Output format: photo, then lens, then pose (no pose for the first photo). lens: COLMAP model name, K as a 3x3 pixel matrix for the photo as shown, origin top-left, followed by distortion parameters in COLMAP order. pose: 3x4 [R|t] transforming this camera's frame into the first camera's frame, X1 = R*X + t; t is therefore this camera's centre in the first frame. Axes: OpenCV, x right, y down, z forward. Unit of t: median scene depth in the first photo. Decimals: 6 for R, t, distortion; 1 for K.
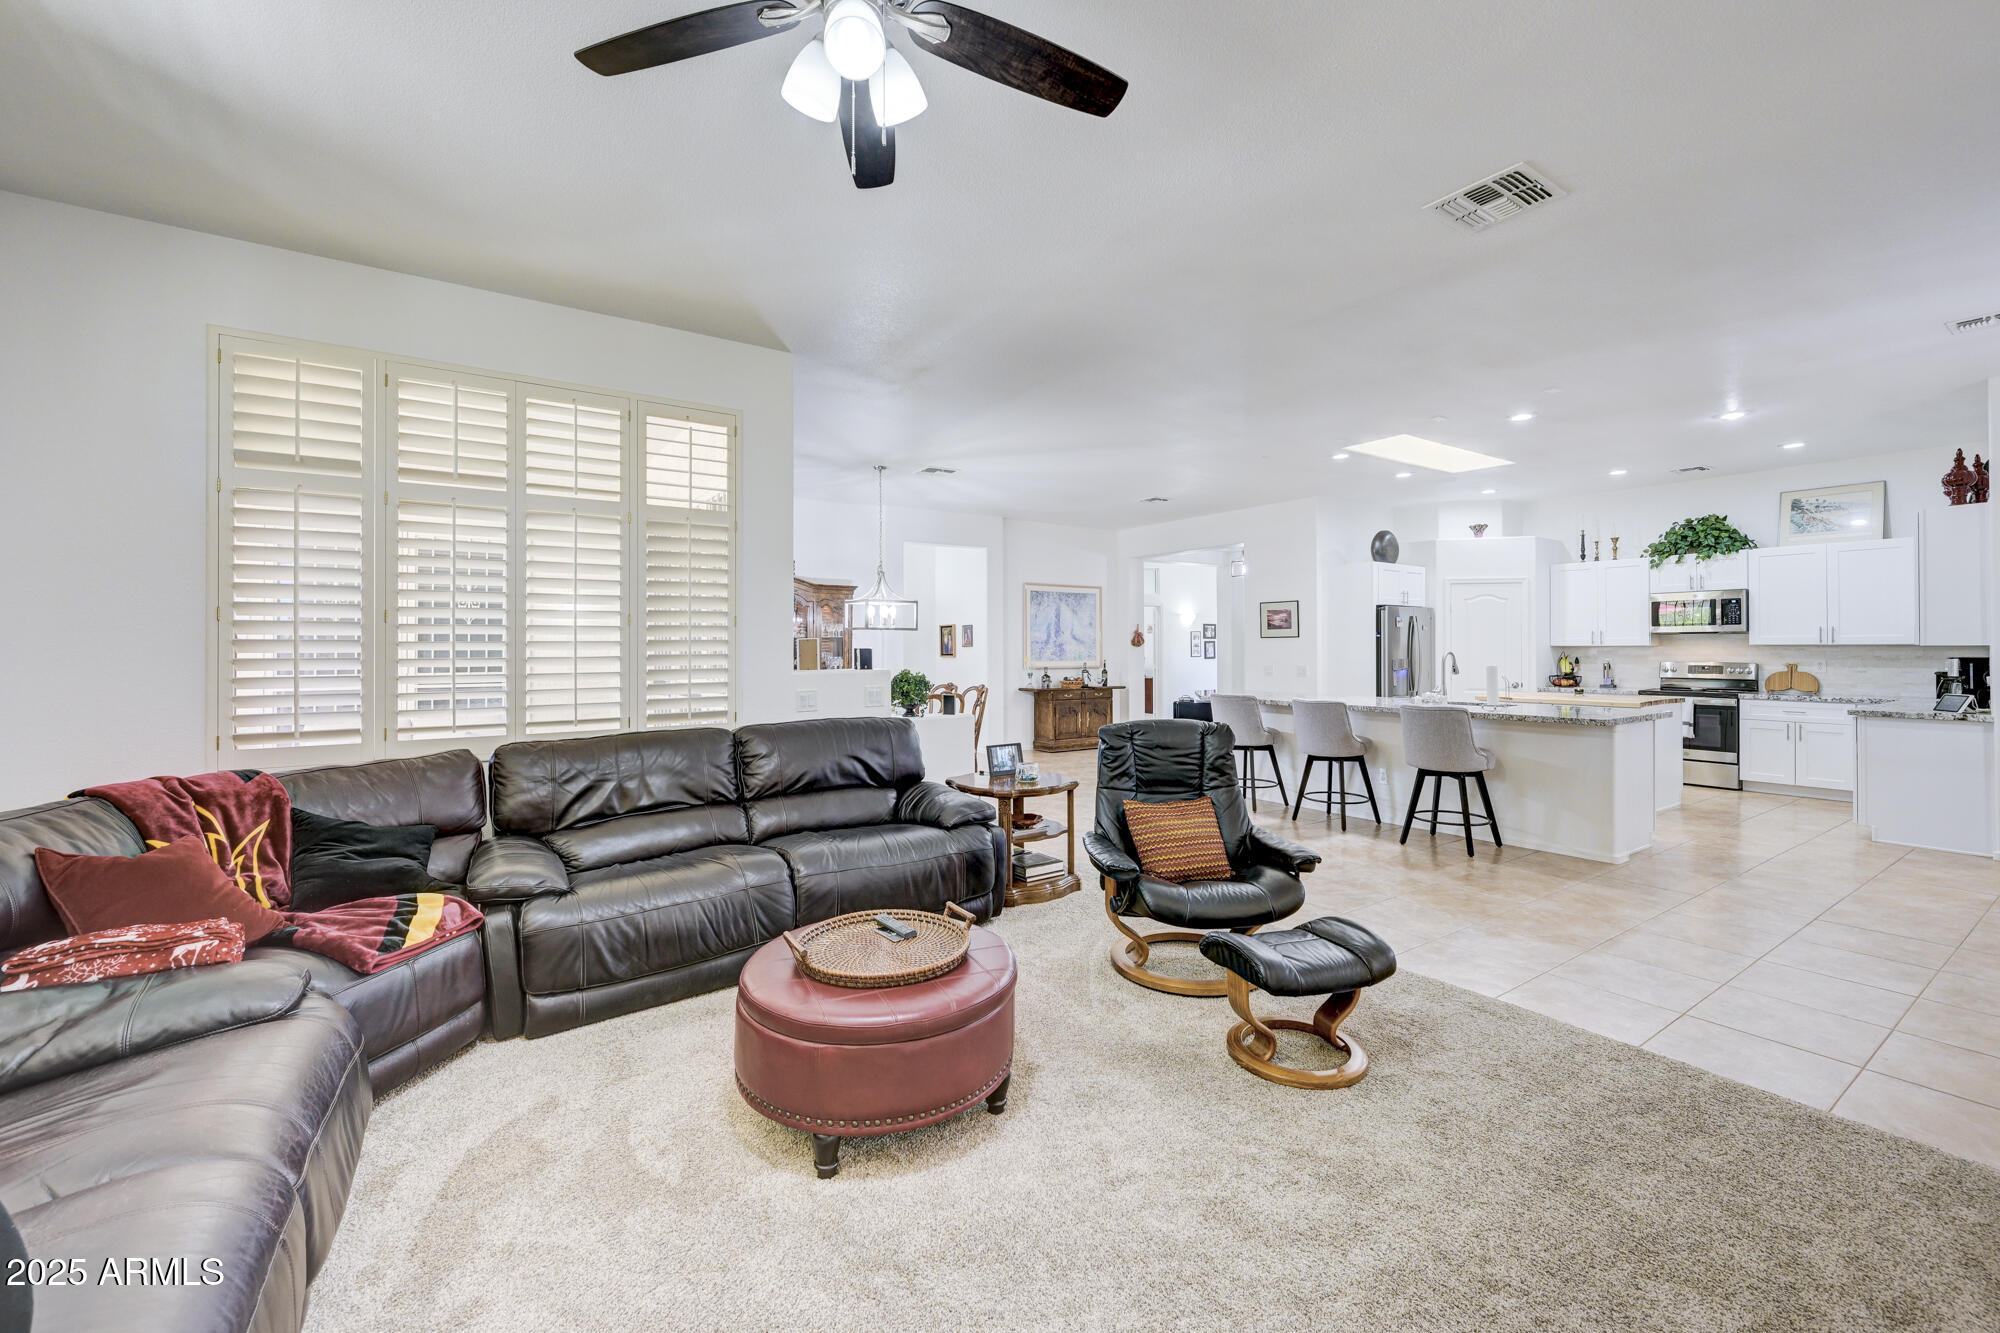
lens RADIAL K [[779.0, 0, 997.9], [0, 779.0, 643.3], [0, 0, 1]] dist [-0.010095, -0.000803]
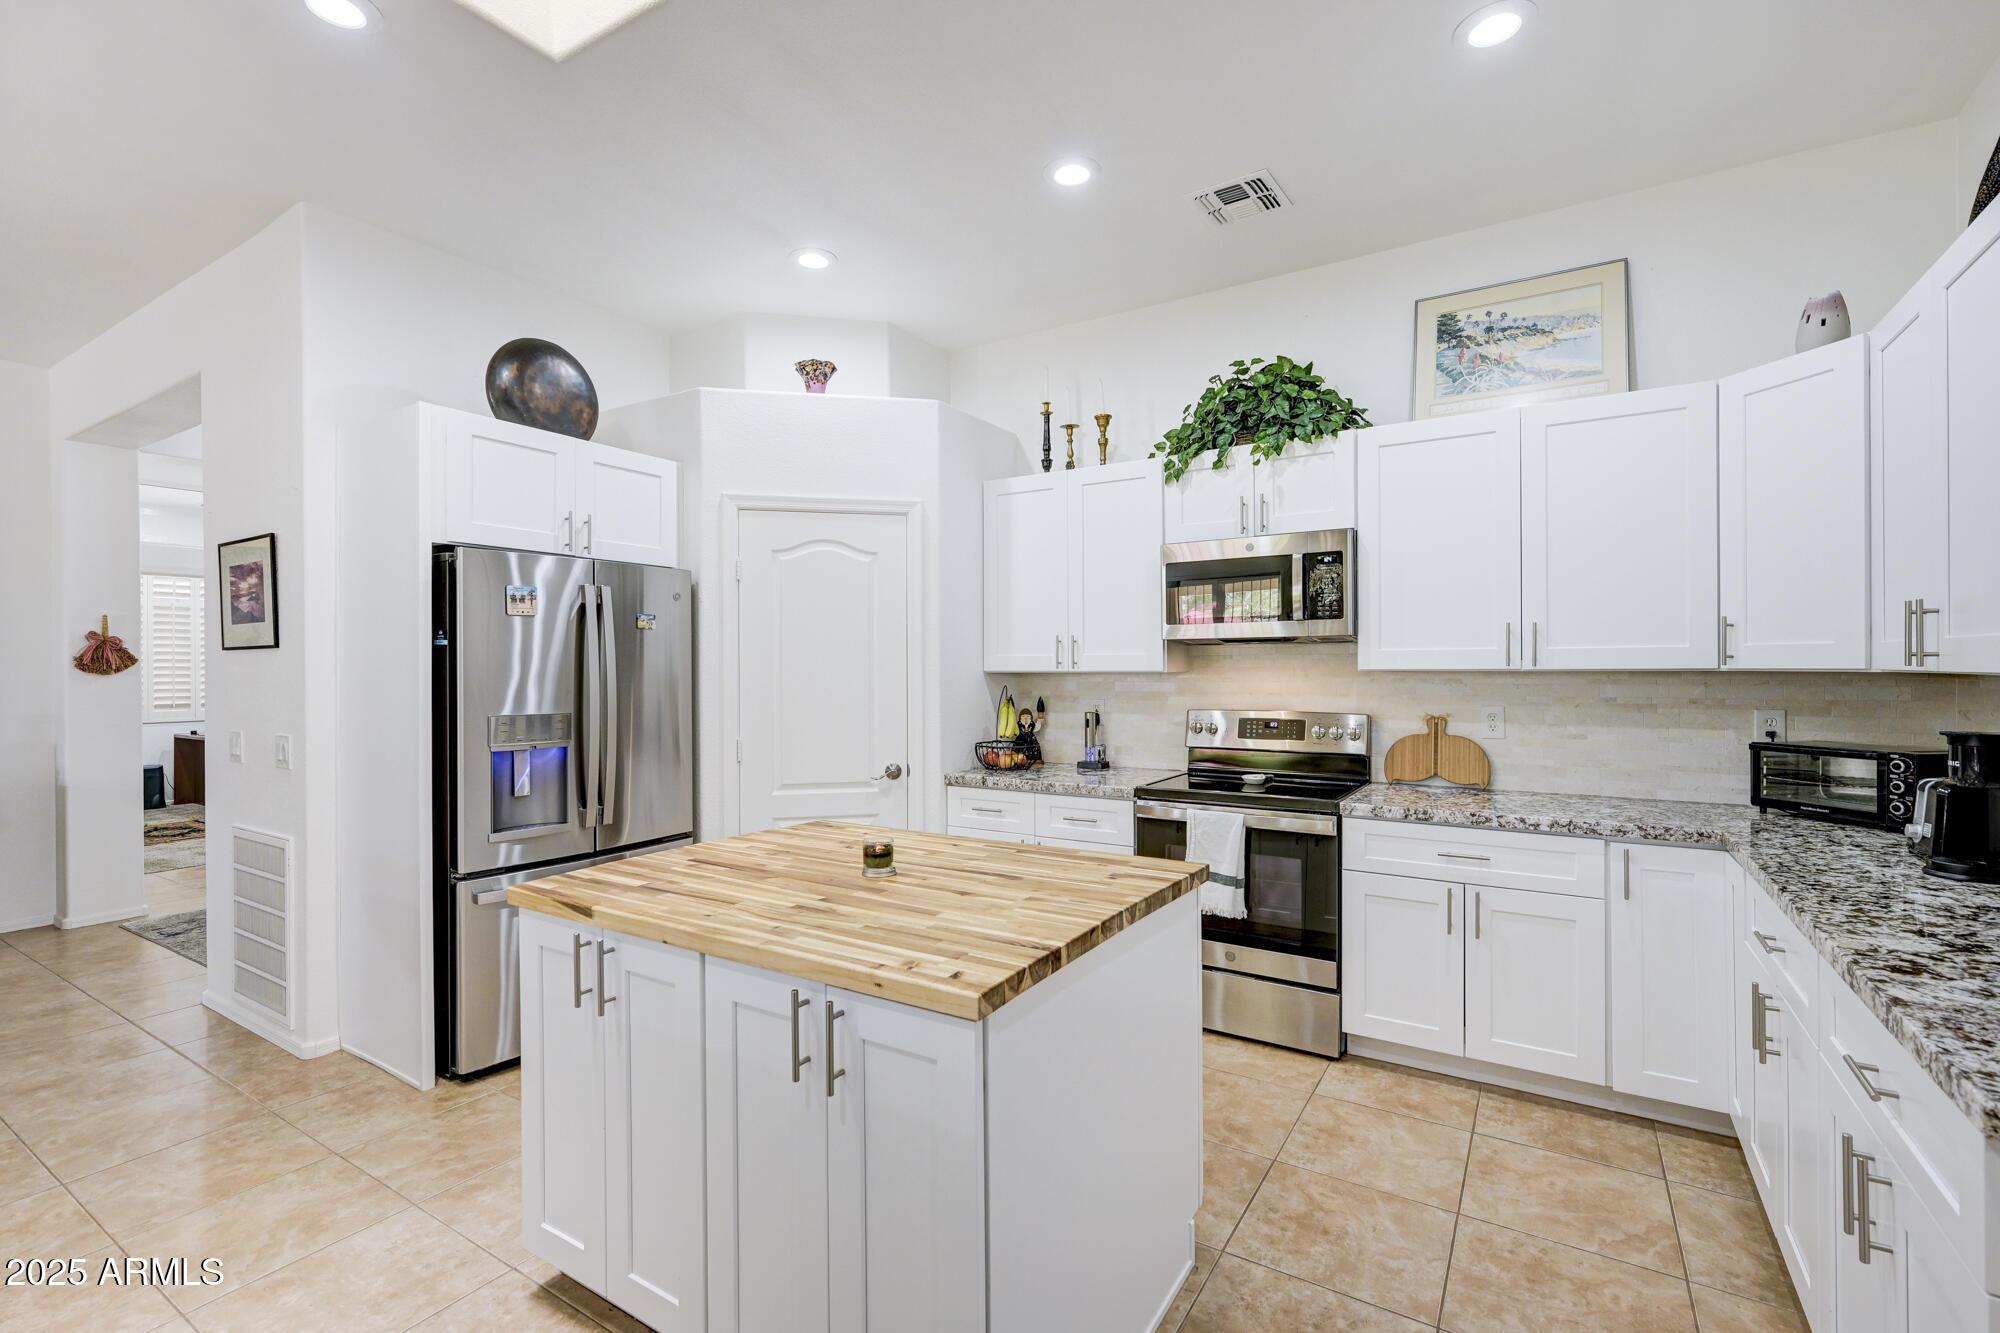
lens RADIAL K [[886.4, 0, 987.8], [0, 886.4, 670.9], [0, 0, 1]] dist [0.003476, -0.001326]
pose [[0.910872, -0.002675, 0.412681, 0.574556], [-0.000342, 0.999974, 0.007238, -0.000852], [-0.412690, -0.006734, 0.910847, 0.621531]]
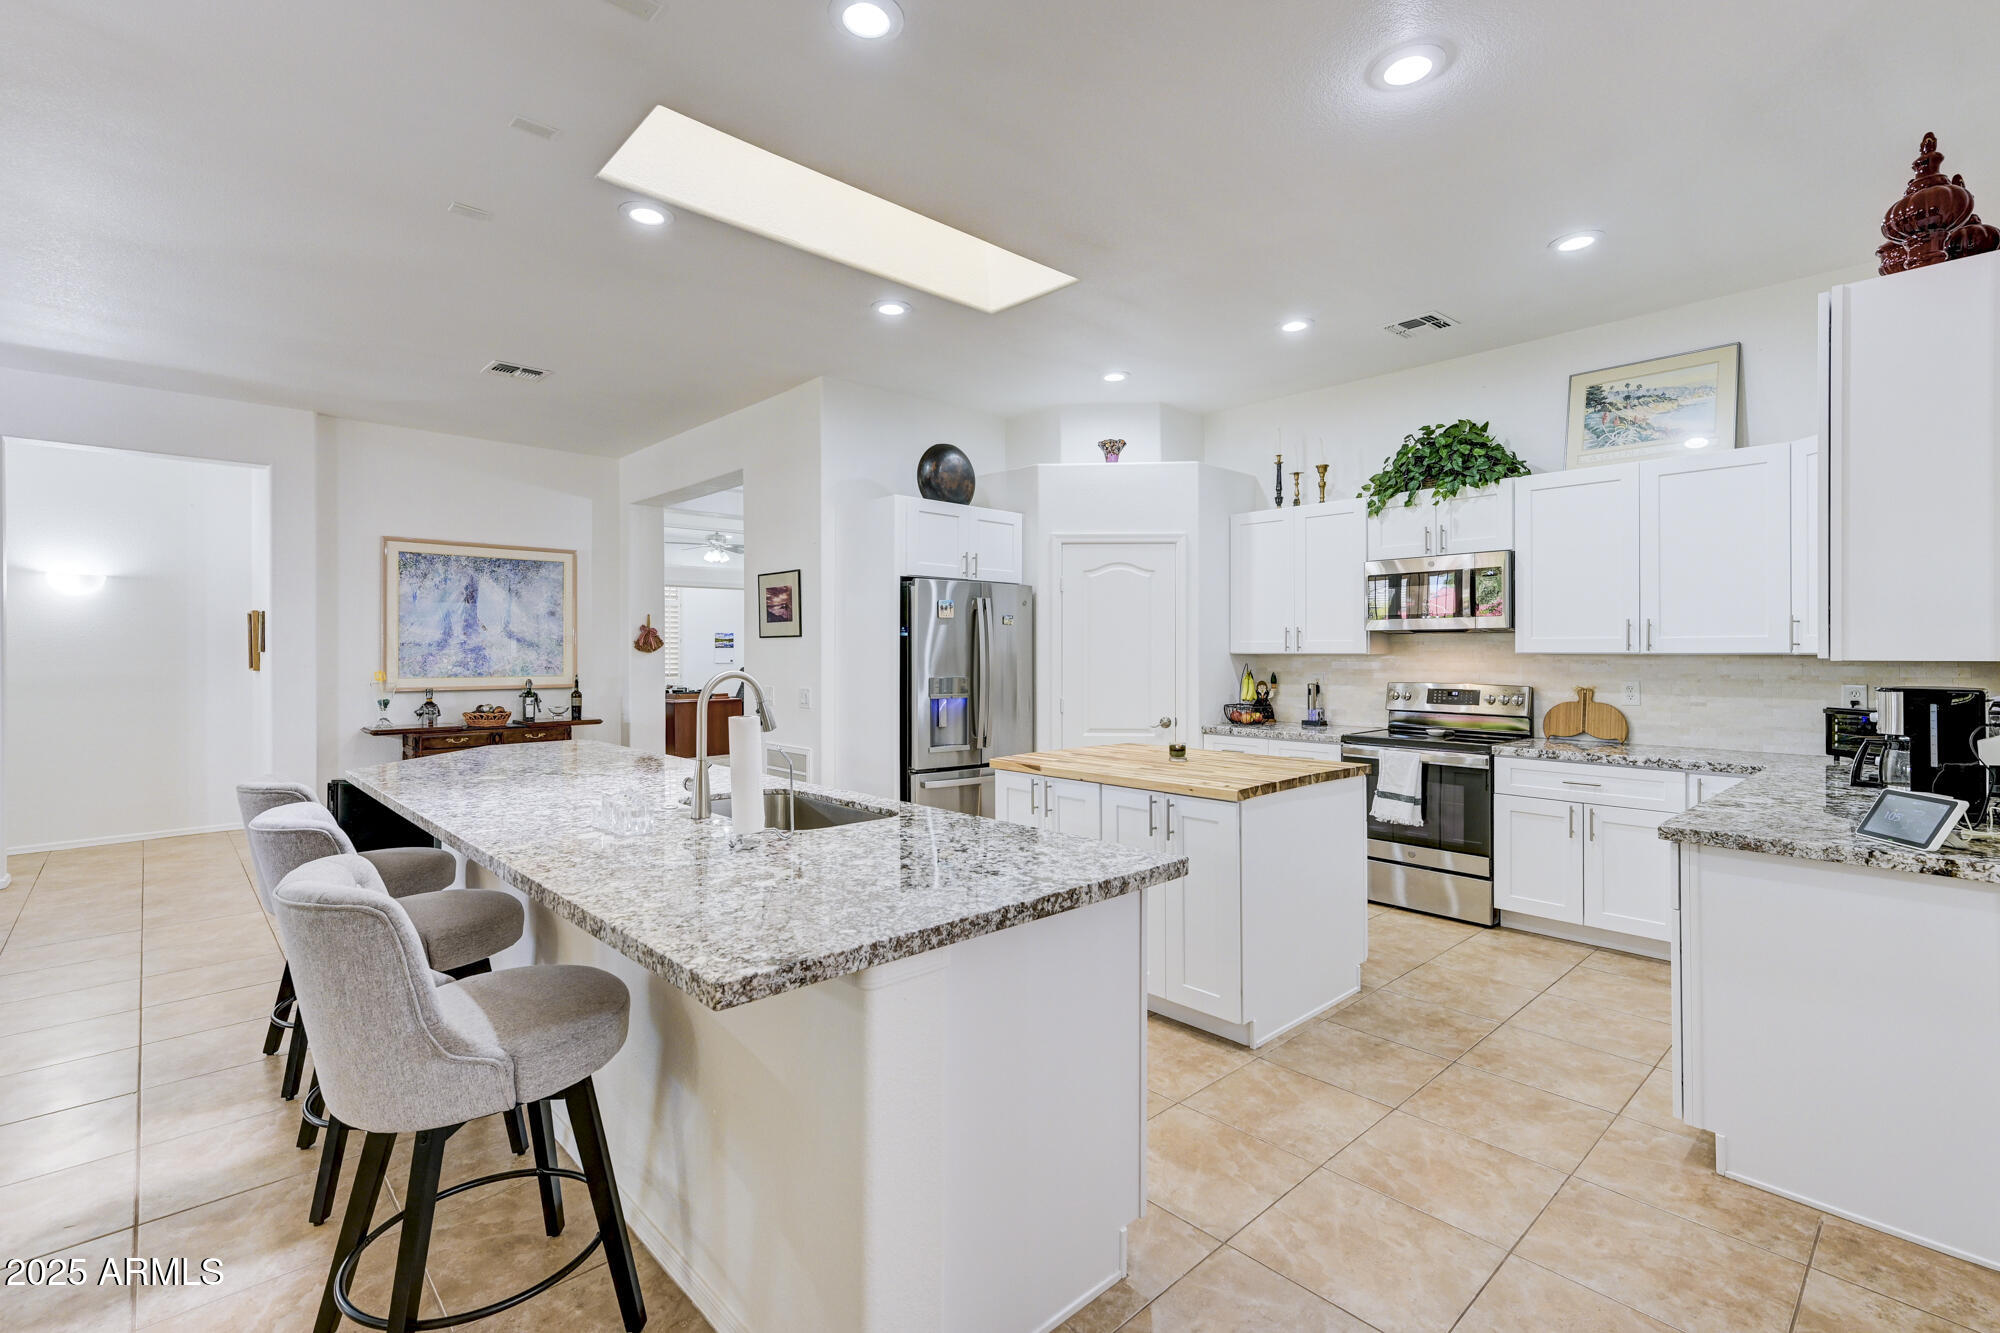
lens RADIAL K [[886.4, 0, 986.5], [0, 886.4, 648.5], [0, 0, 1]] dist [0.003476, -0.001326]
pose [[0.986585, 0.002540, 0.163226, 0.473106], [-0.003036, 0.999992, 0.002788, -0.001739], [-0.163218, -0.003246, 0.986585, 0.416249]]
